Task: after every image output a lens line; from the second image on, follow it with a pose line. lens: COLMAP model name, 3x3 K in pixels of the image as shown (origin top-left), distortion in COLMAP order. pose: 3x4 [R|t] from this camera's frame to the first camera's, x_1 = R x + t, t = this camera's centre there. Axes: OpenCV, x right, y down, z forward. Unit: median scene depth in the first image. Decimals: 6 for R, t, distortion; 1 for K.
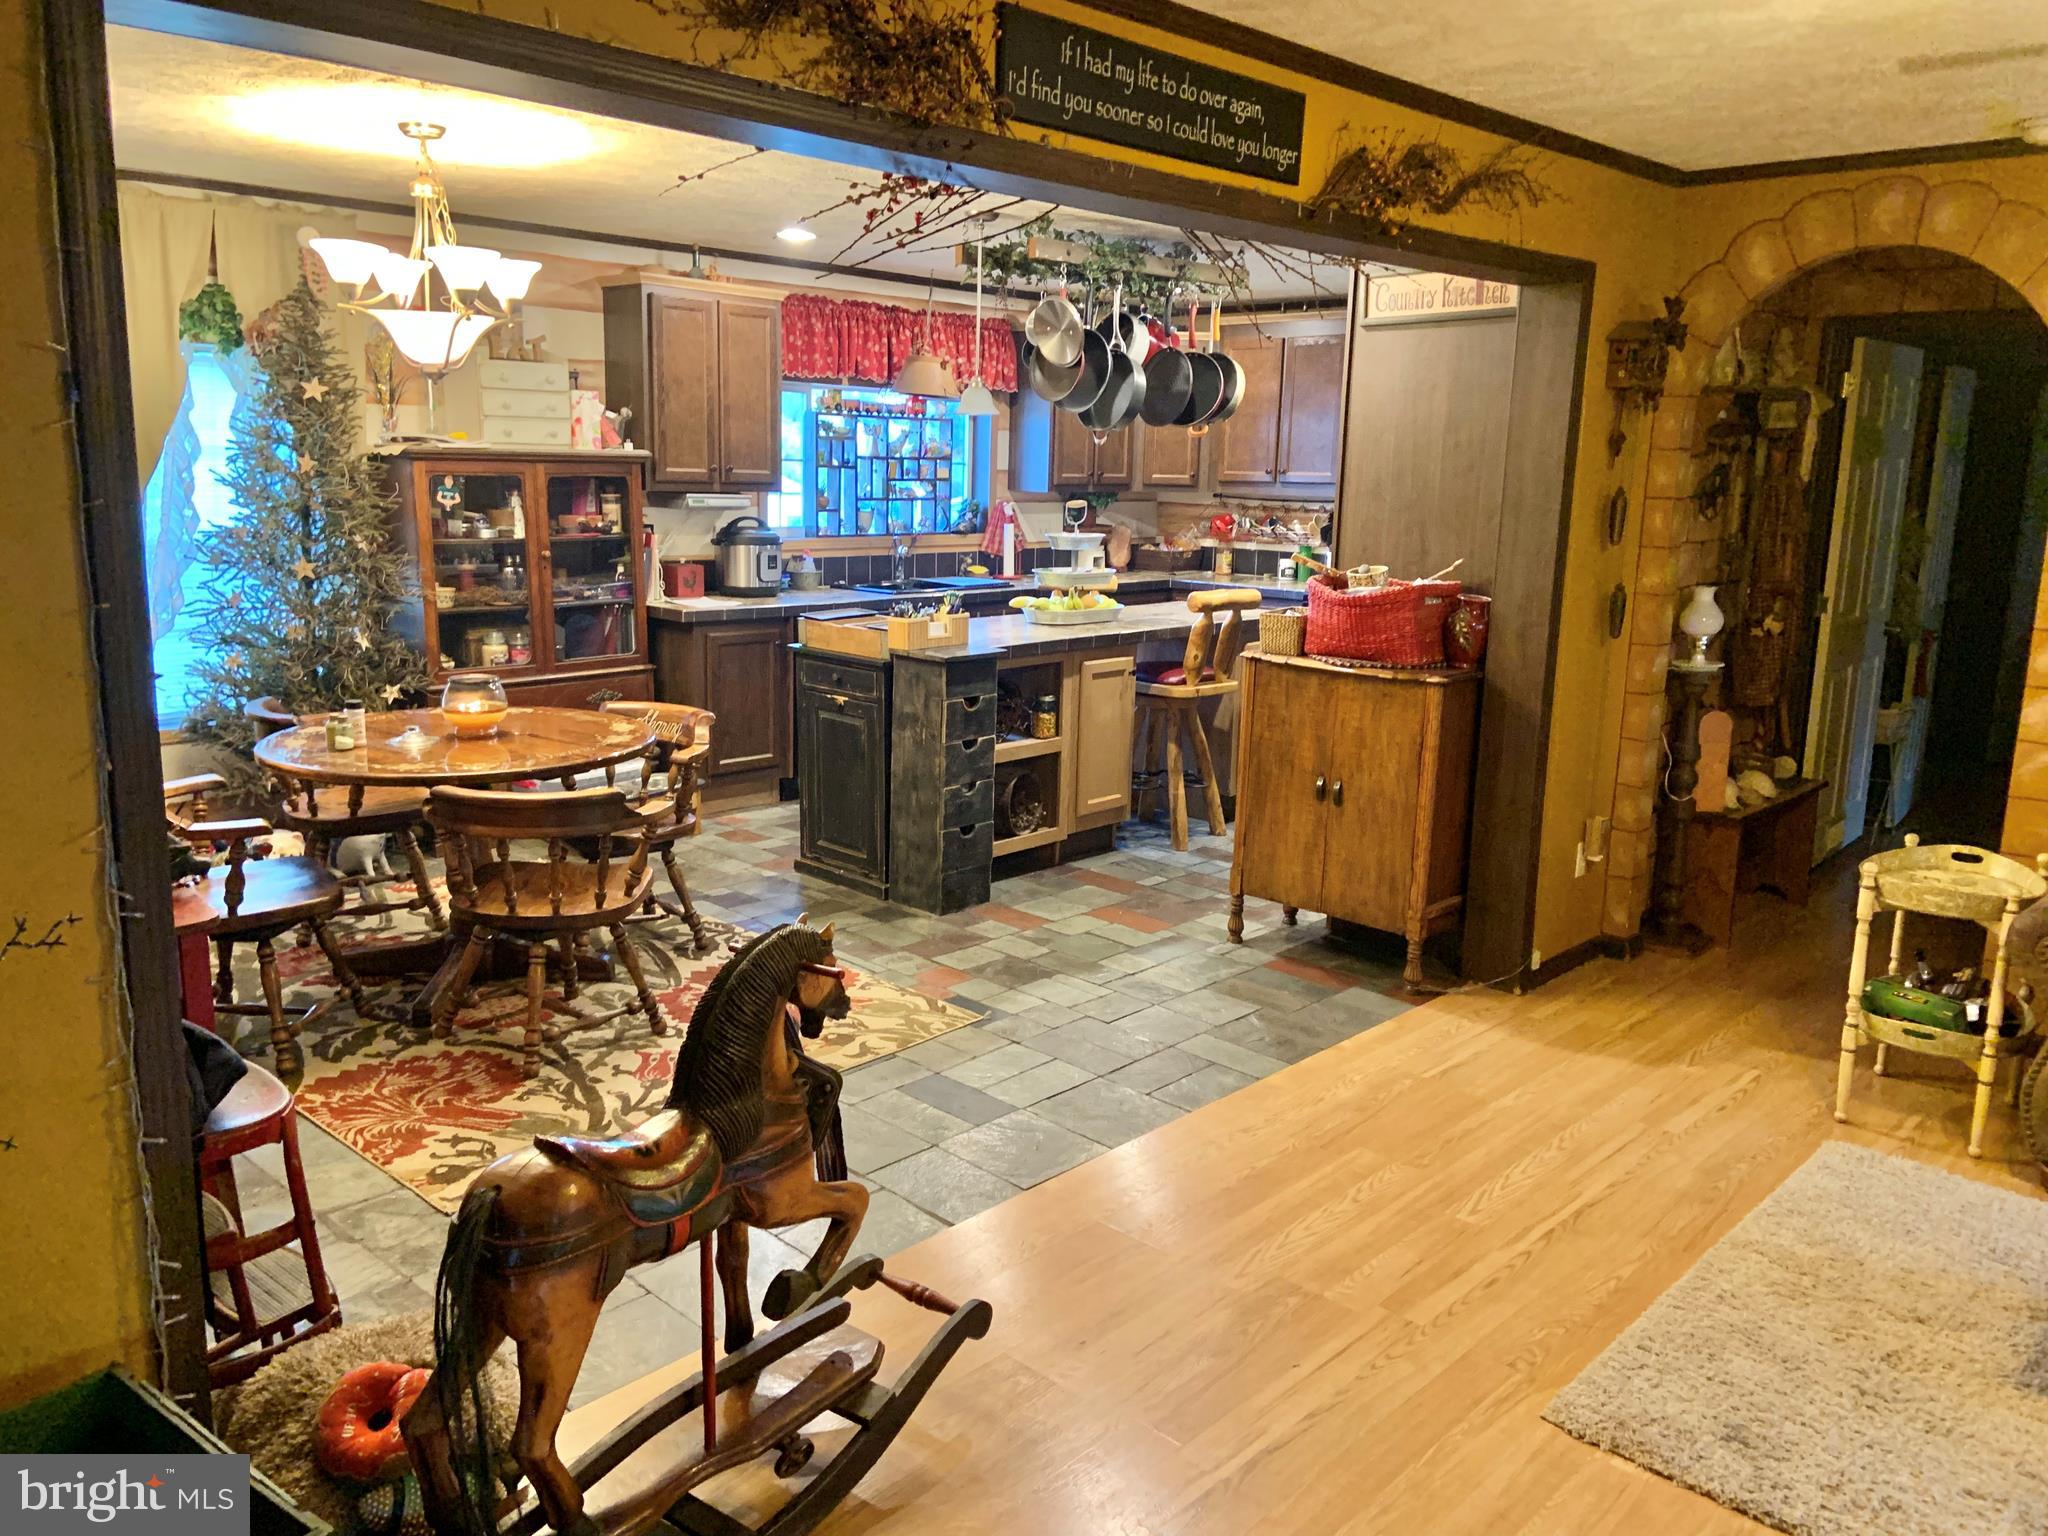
lens RADIAL K [[1548.6, 0, 1001.3], [0, 1548.6, 762.0], [0, 0, 1]] dist [0.125038, -0.149450]
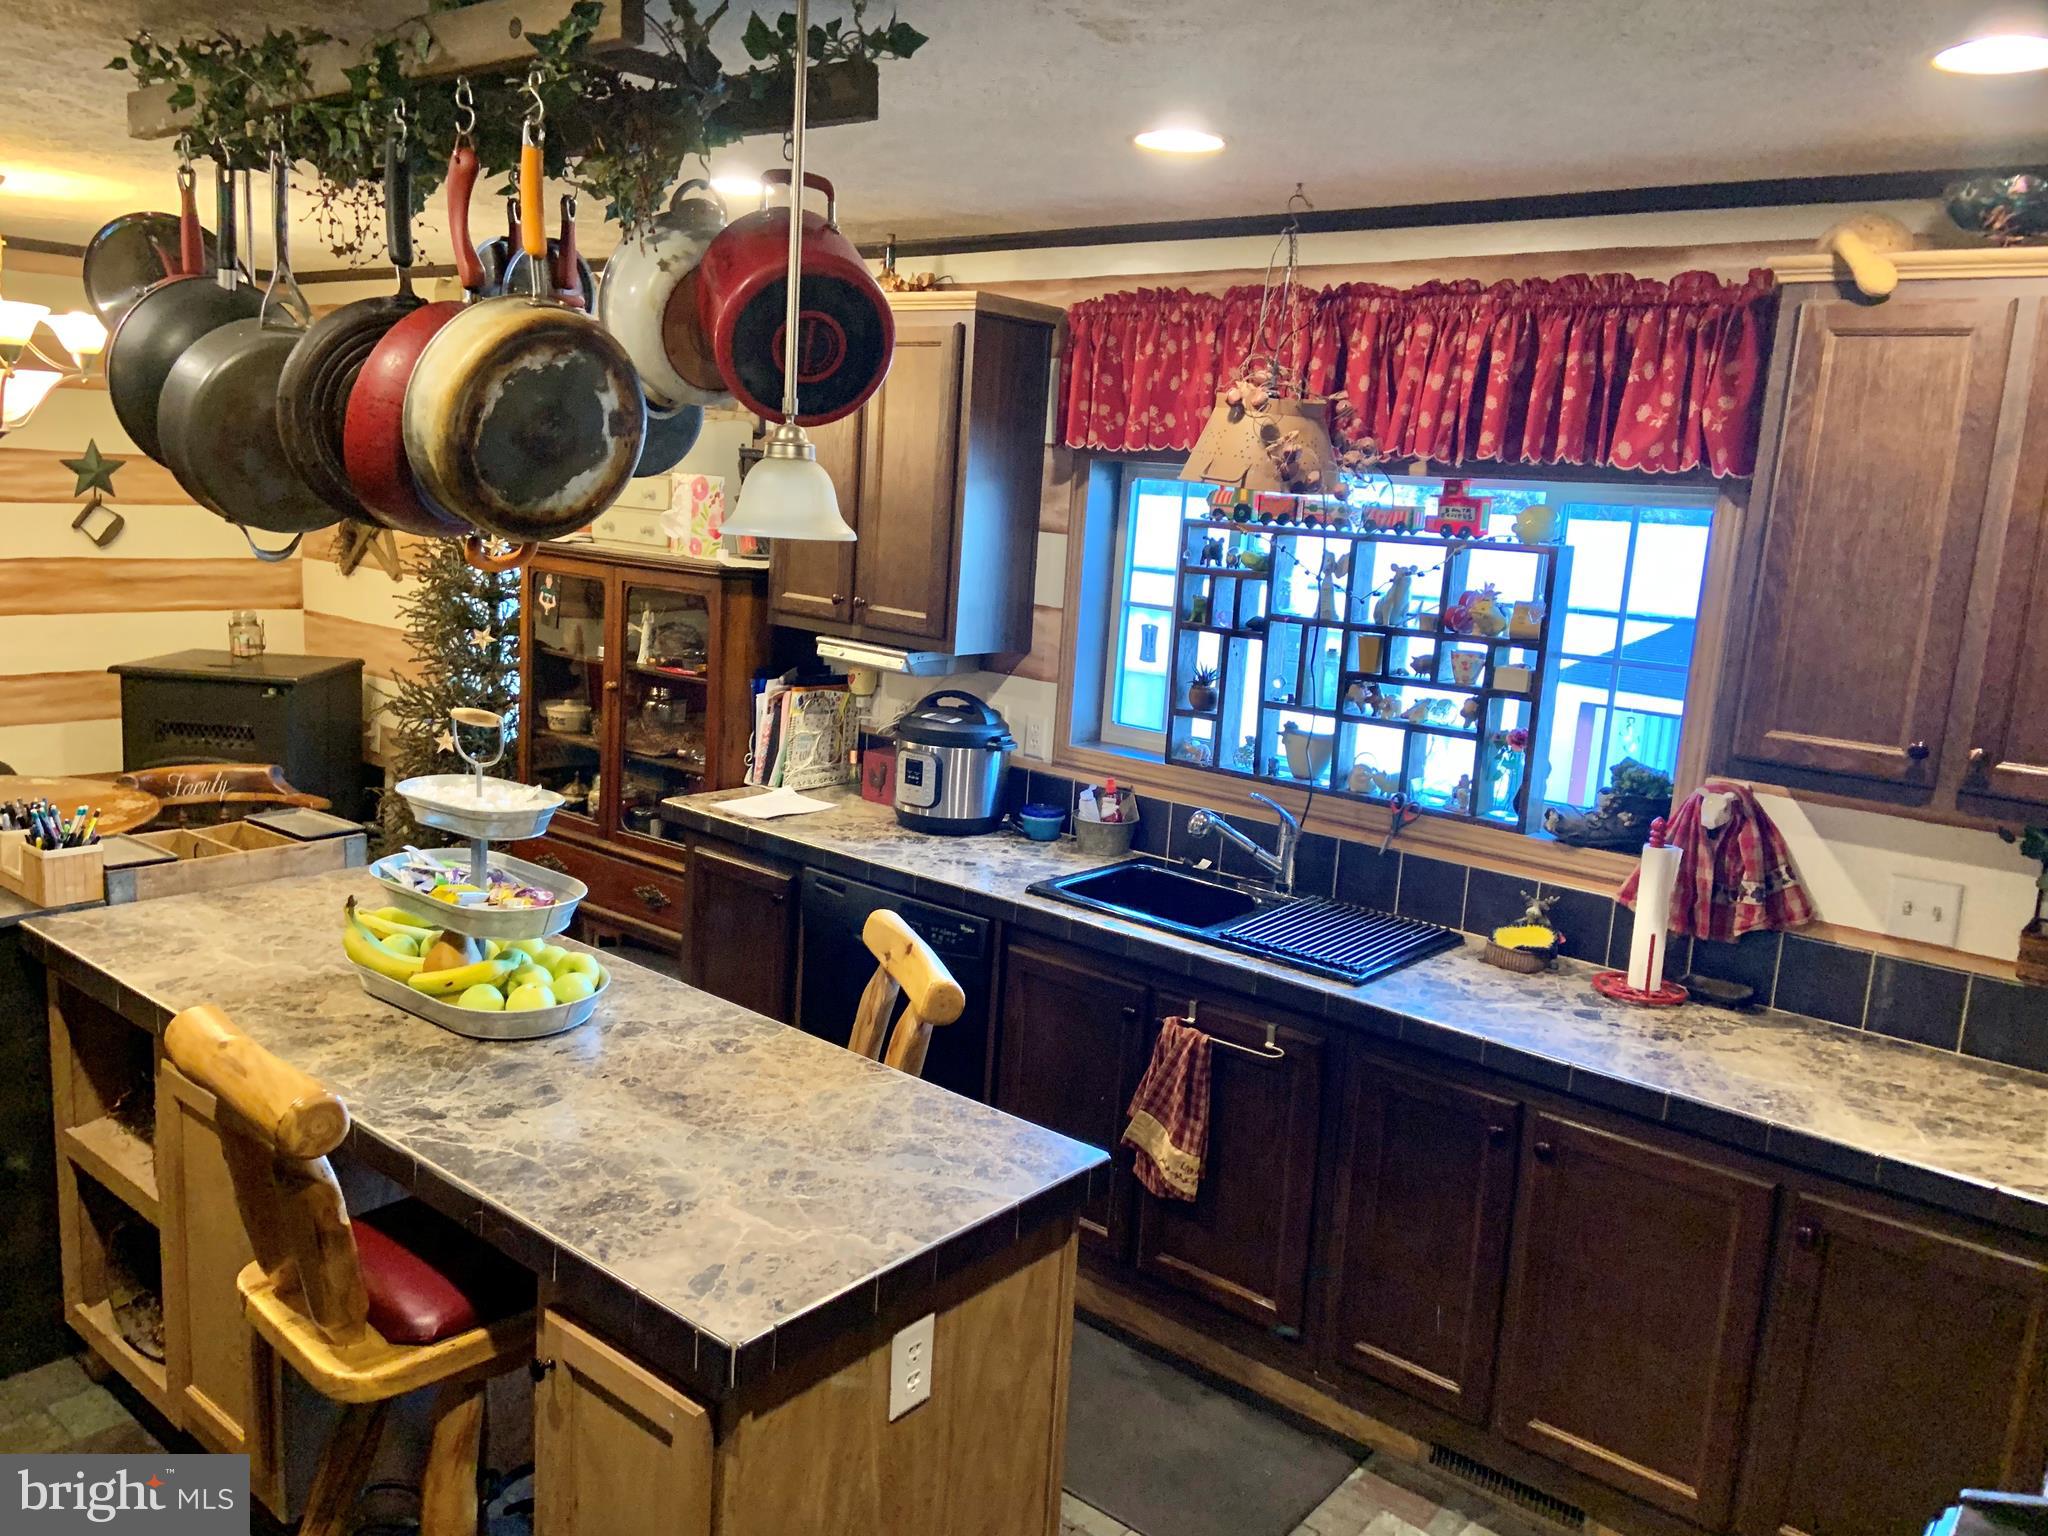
lens RADIAL K [[1548.6, 0, 1001.3], [0, 1548.6, 762.0], [0, 0, 1]] dist [0.125038, -0.149450]
pose [[0.079760, 0.171744, -0.981908, 0.469318], [-0.245476, 0.958094, 0.147639, -0.254080], [0.966116, 0.229259, 0.118576, 1.098253]]
